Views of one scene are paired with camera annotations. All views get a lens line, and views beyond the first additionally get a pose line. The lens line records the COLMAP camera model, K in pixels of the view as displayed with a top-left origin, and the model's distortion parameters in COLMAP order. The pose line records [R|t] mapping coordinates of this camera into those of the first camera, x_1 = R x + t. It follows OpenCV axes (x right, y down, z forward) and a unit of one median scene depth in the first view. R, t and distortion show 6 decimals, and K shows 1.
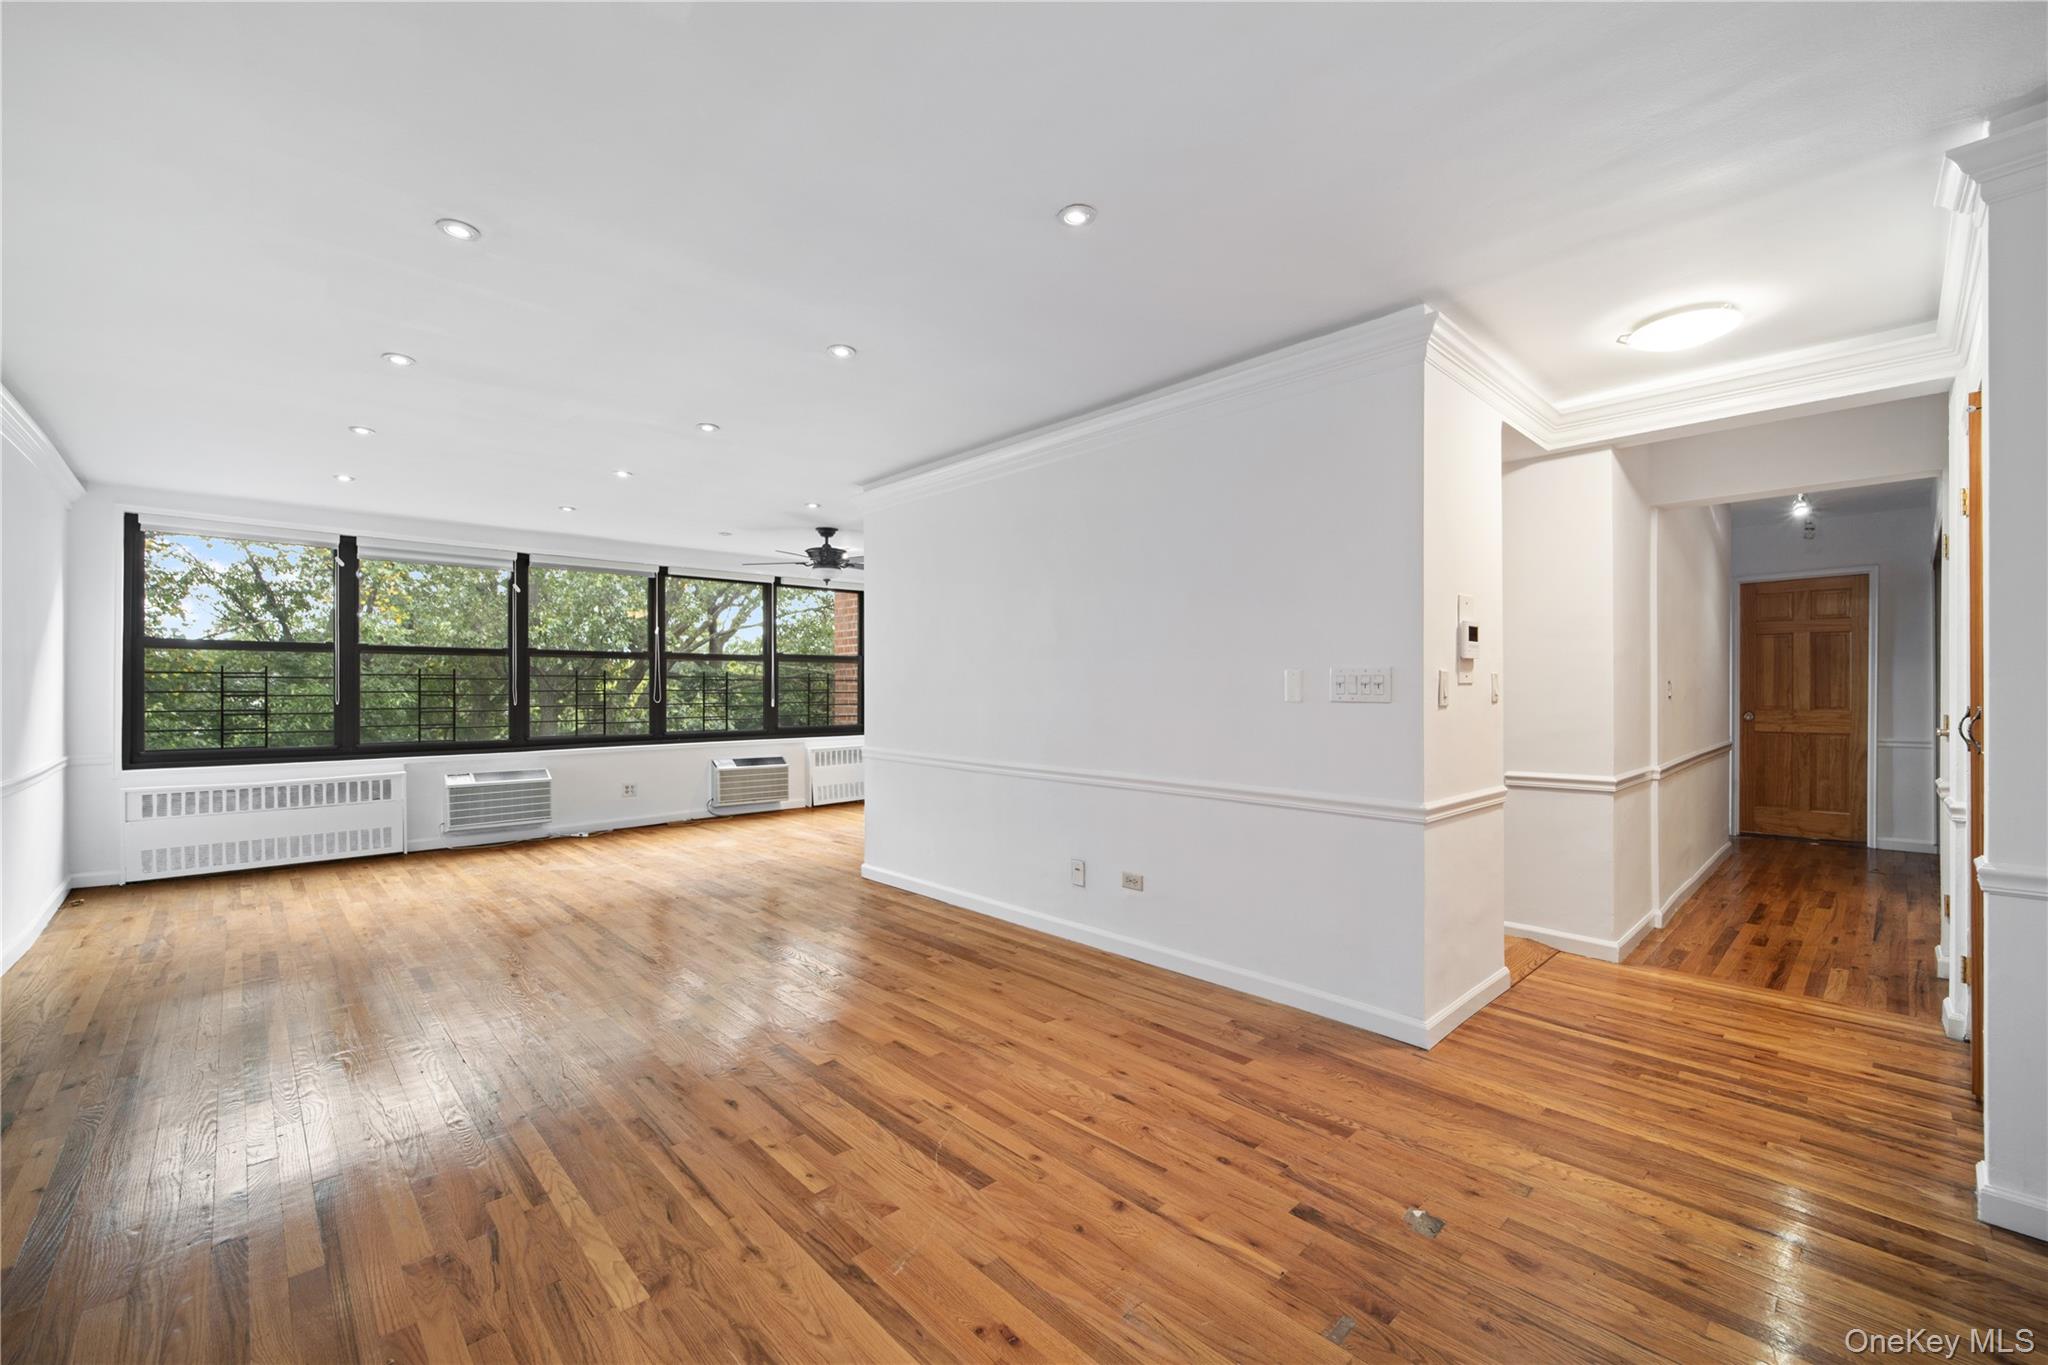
lens RADIAL K [[830.4, 0, 1019.5], [0, 830.4, 677.0], [0, 0, 1]] dist [-0.010553, 0.001806]
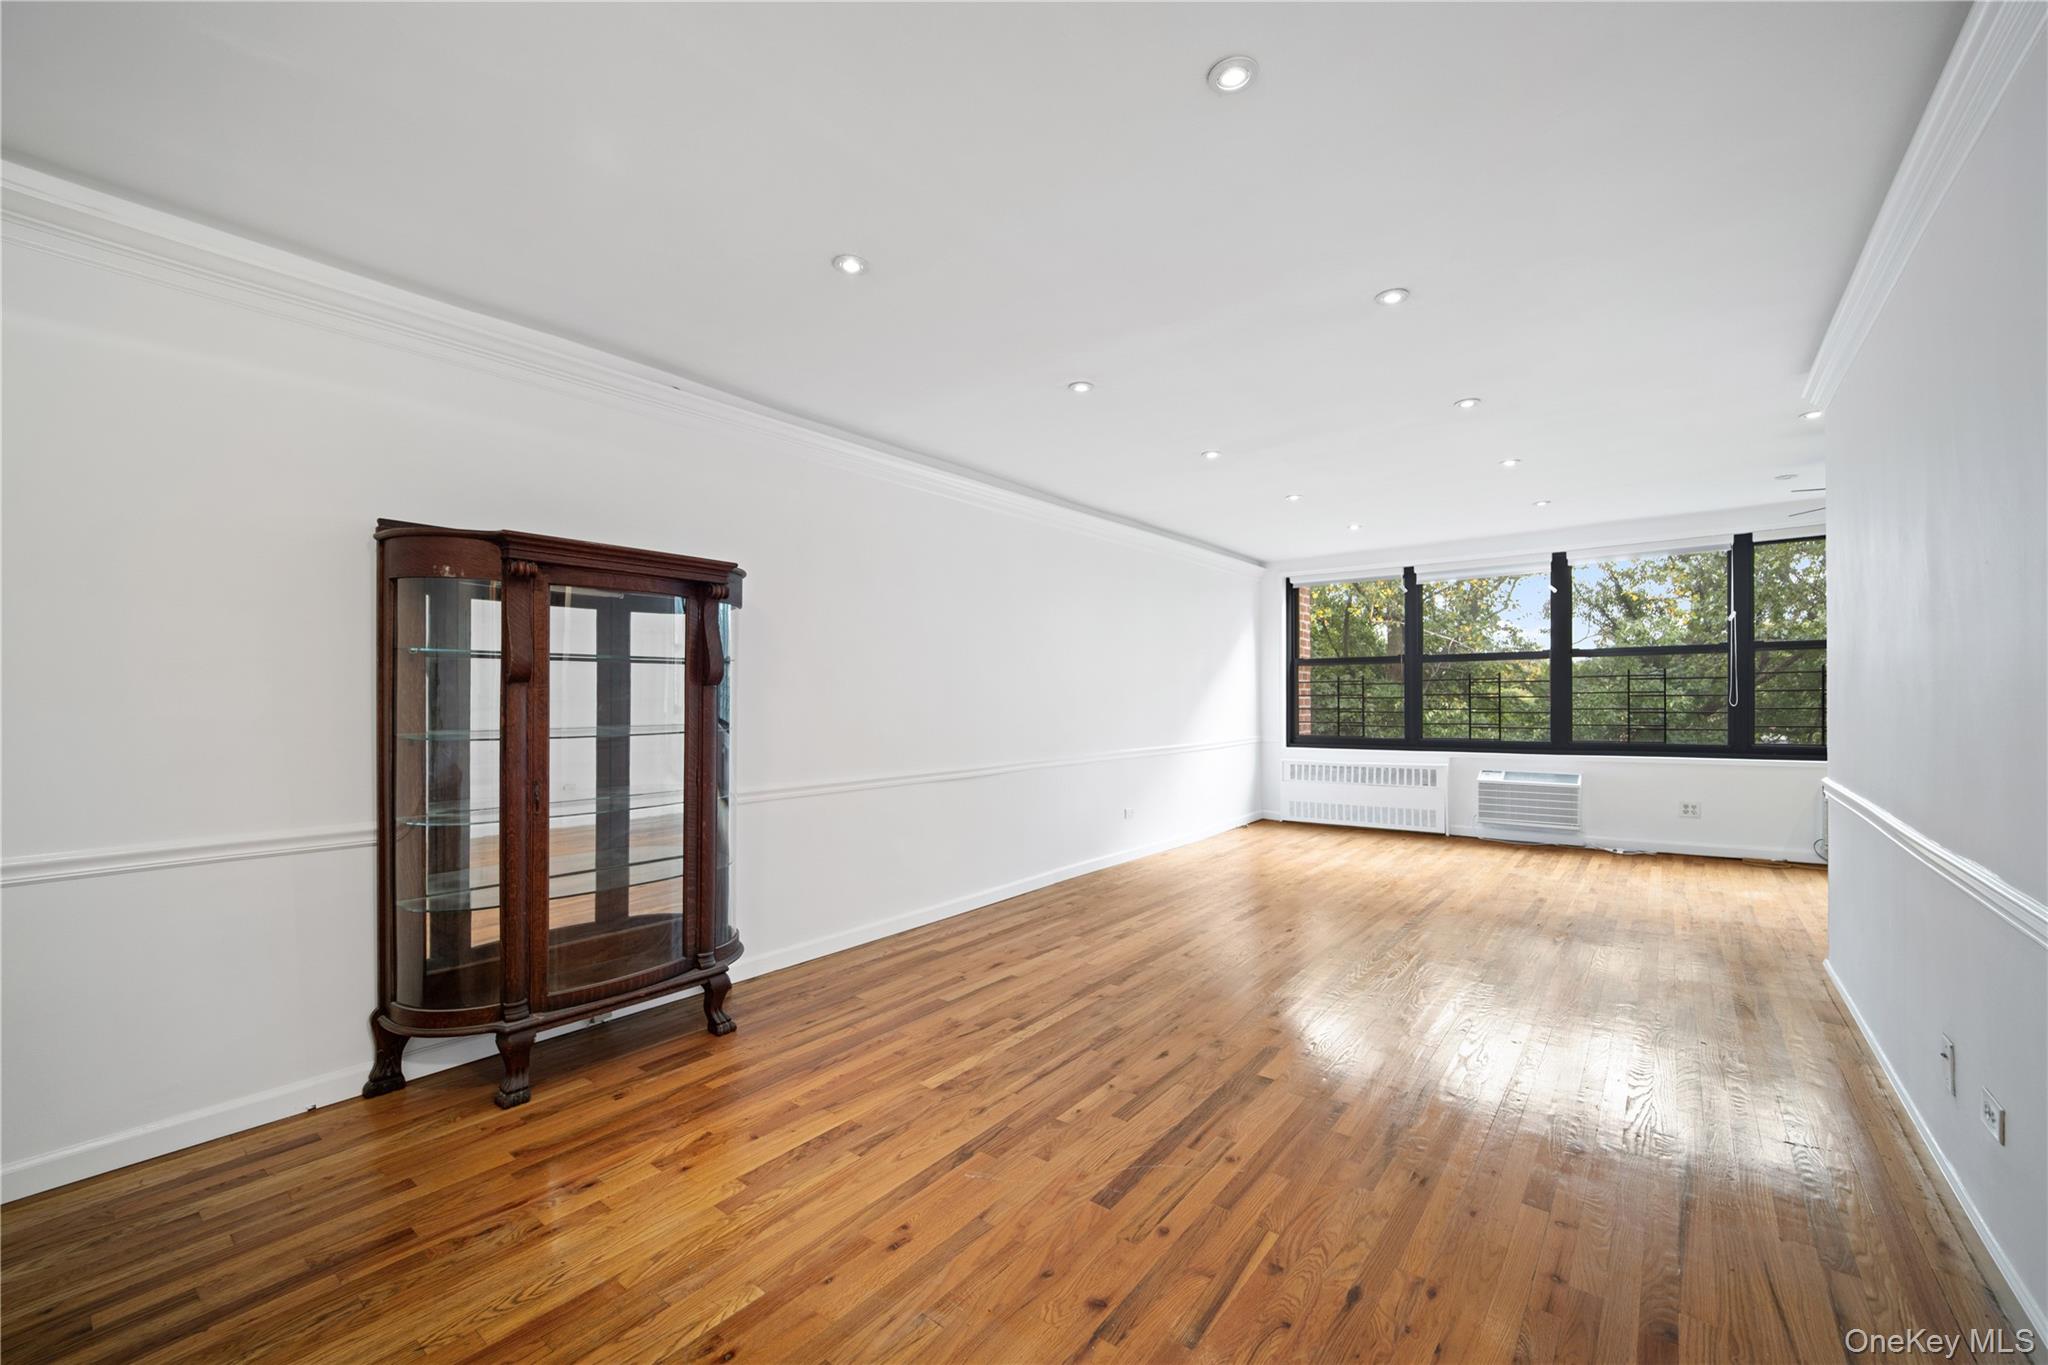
lens RADIAL K [[830.4, 0, 1036.8], [0, 830.4, 694.1], [0, 0, 1]] dist [-0.010553, 0.001806]
pose [[0.152253, -0.002430, -0.988339, 0.349584], [0.021949, 0.999759, 0.000923, 0.004587], [0.988098, -0.021834, 0.152269, 0.303414]]
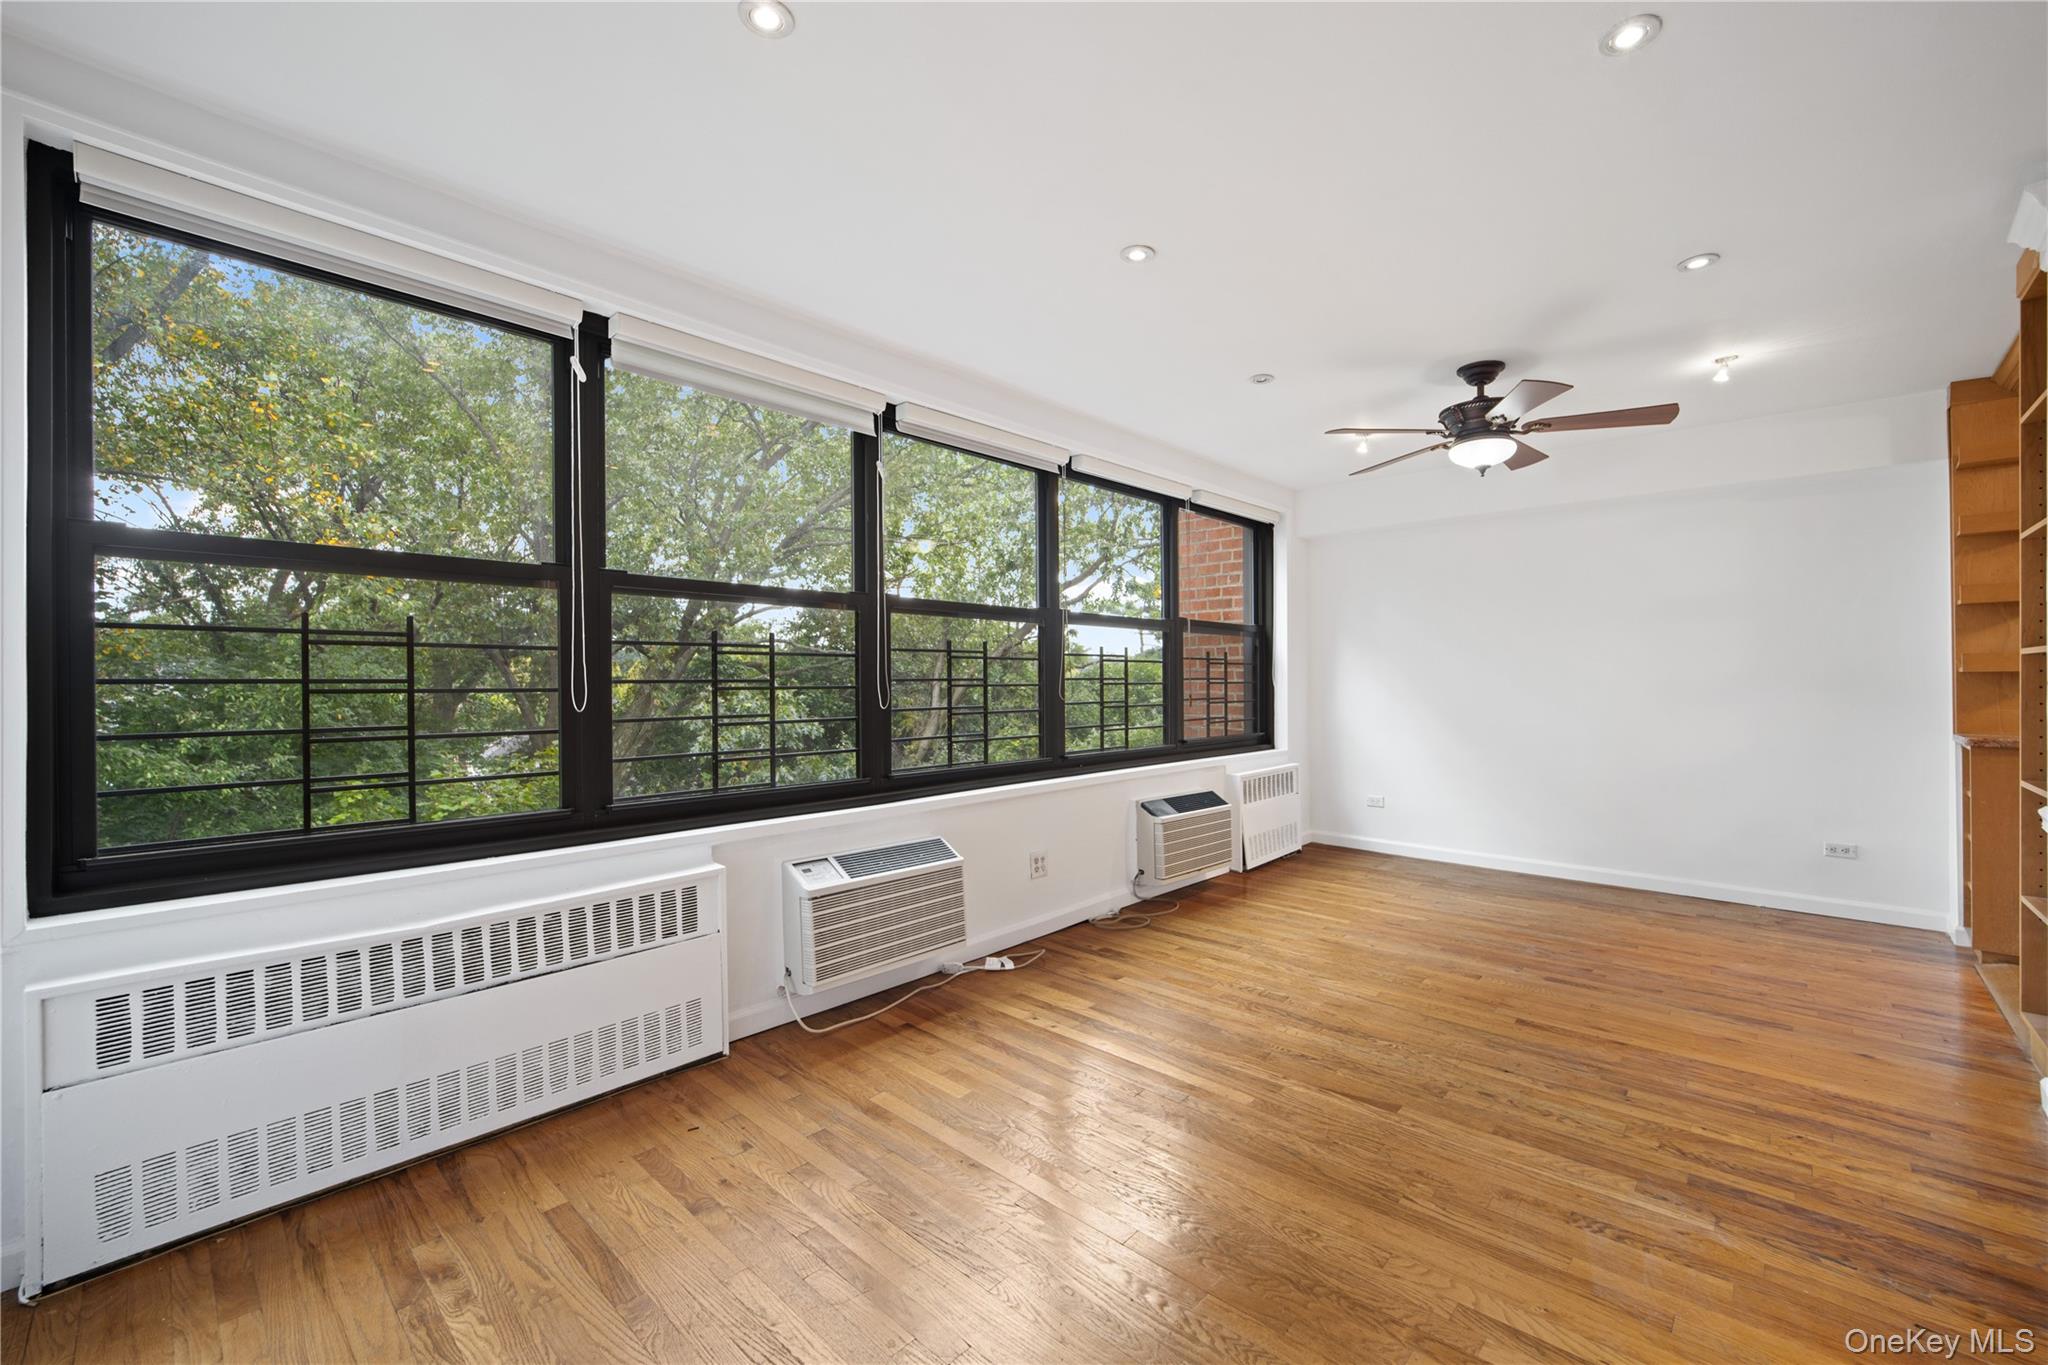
lens RADIAL K [[830.4, 0, 1027.2], [0, 830.4, 674.9], [0, 0, 1]] dist [-0.010553, 0.001806]
pose [[0.998154, 0.001887, 0.060700, -0.698236], [-0.002548, 0.999938, 0.010823, 0.010557], [-0.060675, -0.010957, 0.998097, 0.636034]]
